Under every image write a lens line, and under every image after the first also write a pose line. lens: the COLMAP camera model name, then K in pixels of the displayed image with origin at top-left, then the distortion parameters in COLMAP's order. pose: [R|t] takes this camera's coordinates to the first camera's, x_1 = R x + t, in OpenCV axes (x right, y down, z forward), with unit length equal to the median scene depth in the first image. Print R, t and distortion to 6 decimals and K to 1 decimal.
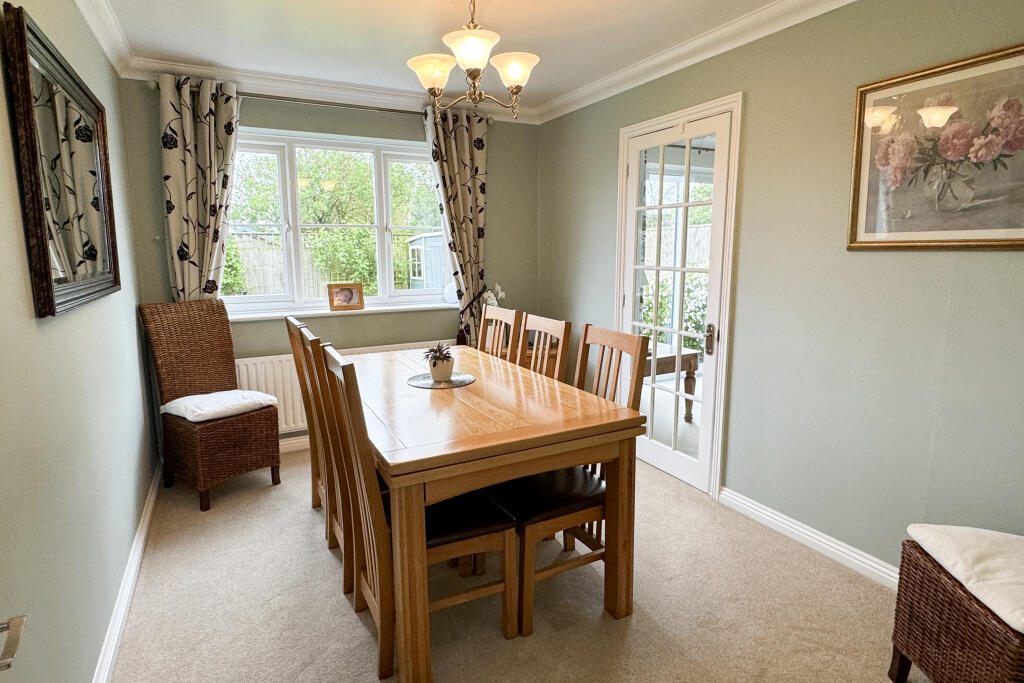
lens RADIAL K [[552.8, 0, 512.0], [0, 552.8, 341.5], [0, 0, 1]] dist [-0.001253, -0.000069]
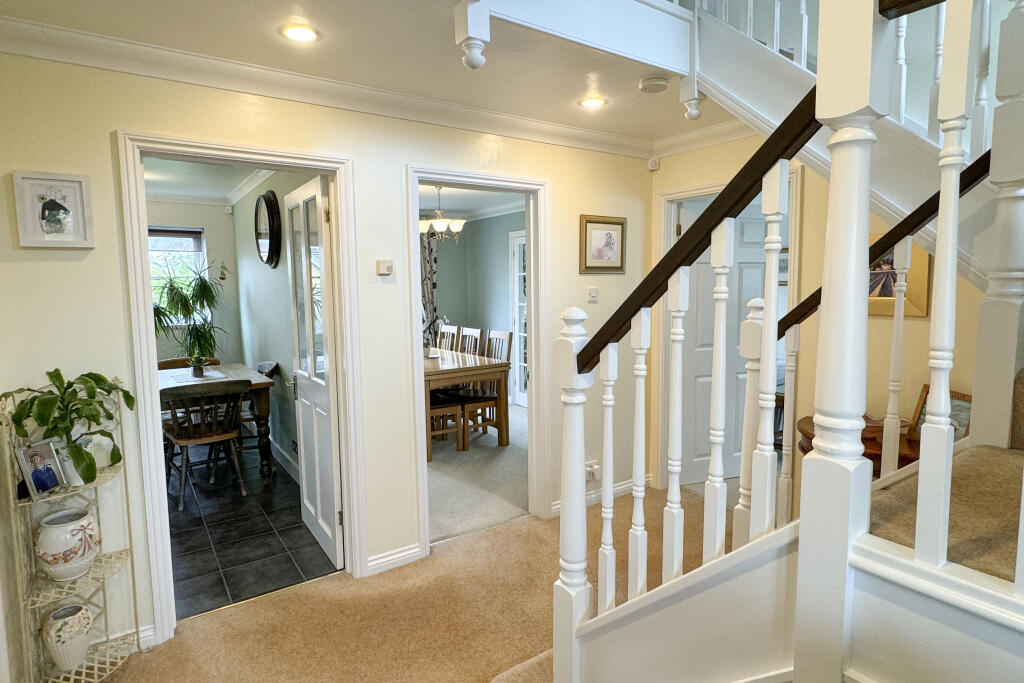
lens RADIAL K [[561.9, 0, 512.0], [0, 561.9, 341.5], [0, 0, 1]] dist [-0.000805, -0.000266]
pose [[0.992513, -0.019140, 0.120629, -0.046761], [0.027474, 0.997320, -0.067809, 0.155076], [-0.119008, 0.070616, 0.990379, -1.131589]]
